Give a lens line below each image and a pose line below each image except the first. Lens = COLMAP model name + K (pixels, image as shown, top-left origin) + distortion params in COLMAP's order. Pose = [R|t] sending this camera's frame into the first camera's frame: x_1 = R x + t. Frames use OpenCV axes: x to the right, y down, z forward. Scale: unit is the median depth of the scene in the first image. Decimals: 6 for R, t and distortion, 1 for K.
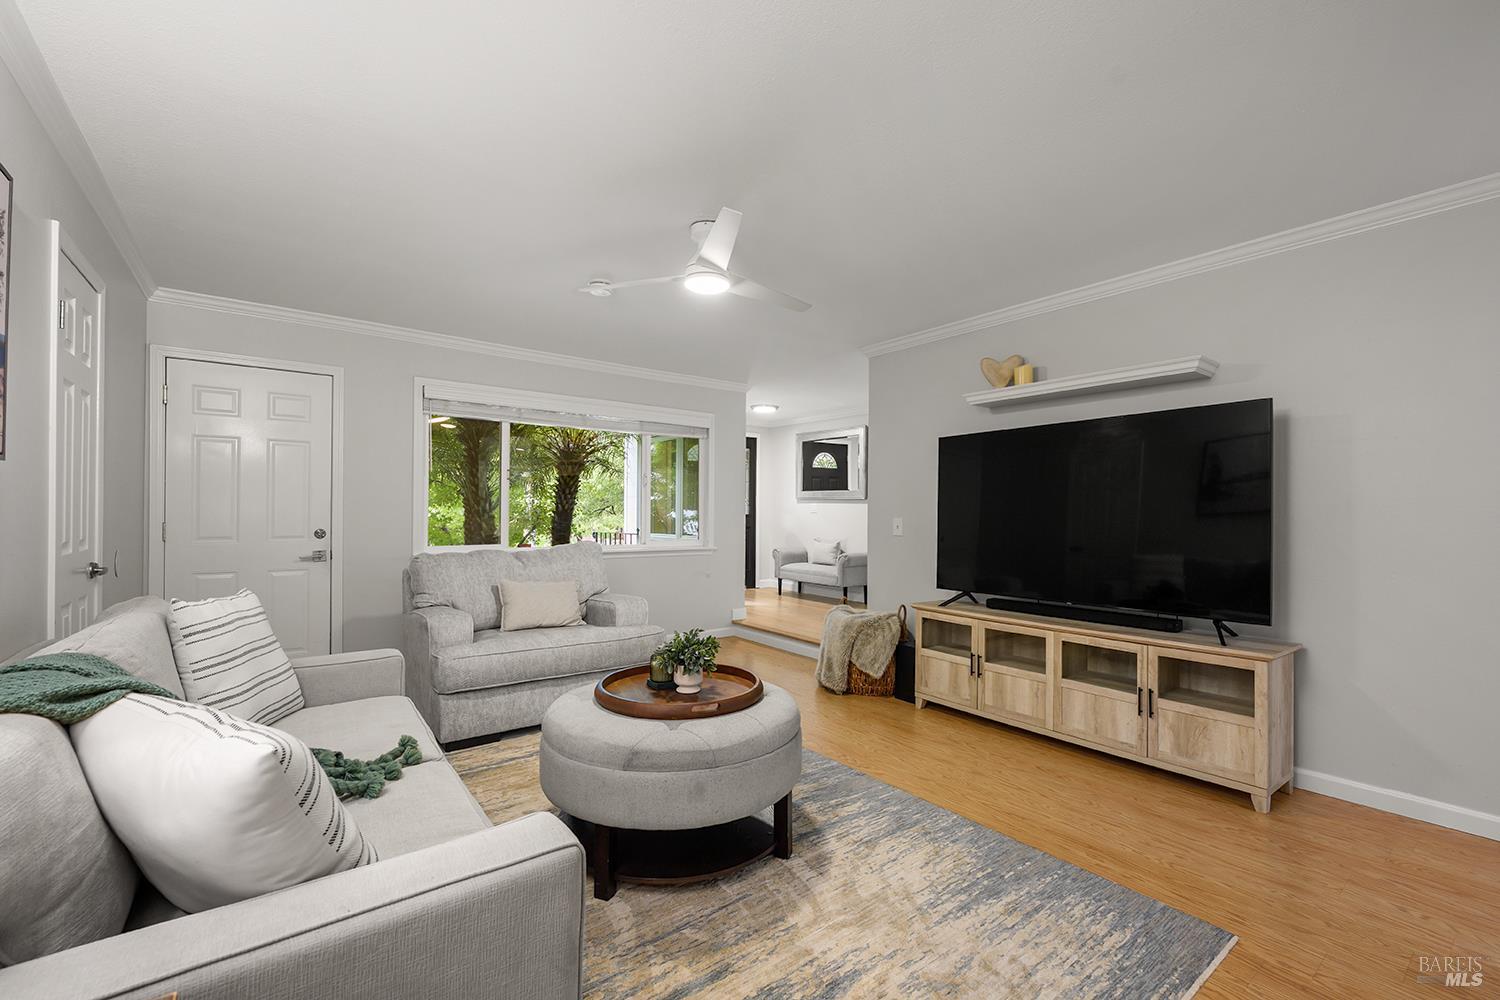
lens RADIAL K [[622.0, 0, 747.2], [0, 622.0, 514.9], [0, 0, 1]] dist [0.000556, 0.000000]
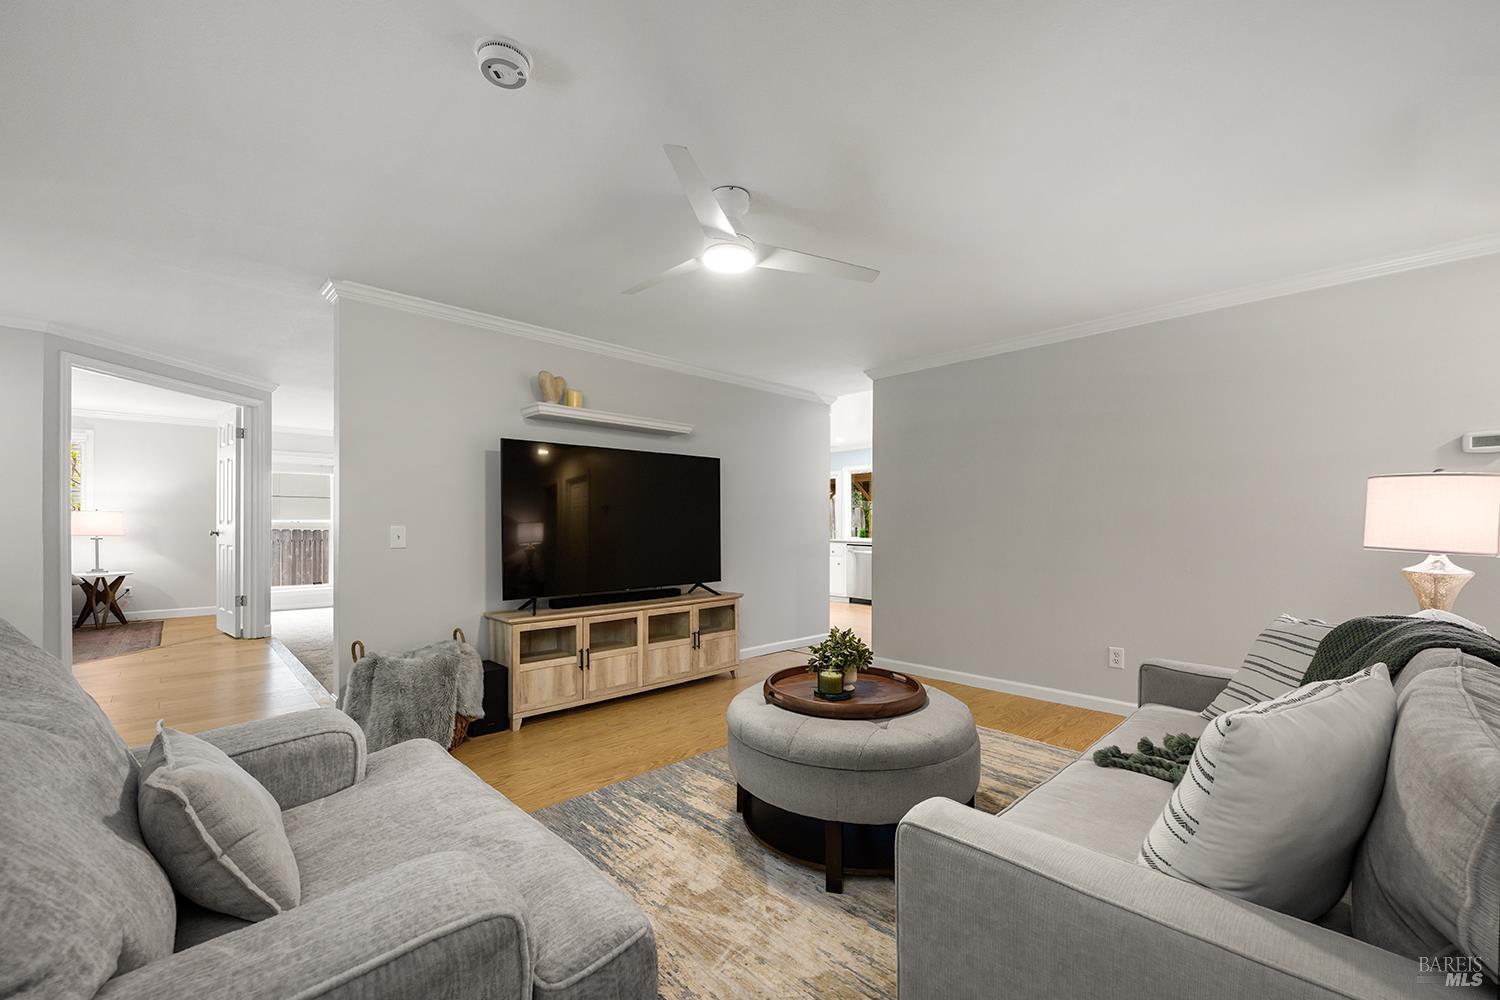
lens RADIAL K [[609.6, 0, 752.5], [0, 609.6, 519.9], [0, 0, 1]] dist [0.000135, 0.000015]
pose [[-0.116592, -0.007785, 0.993149, -0.752223], [-0.007695, 0.999946, 0.006935, -0.013735], [-0.993150, -0.006833, -0.116645, 0.857278]]
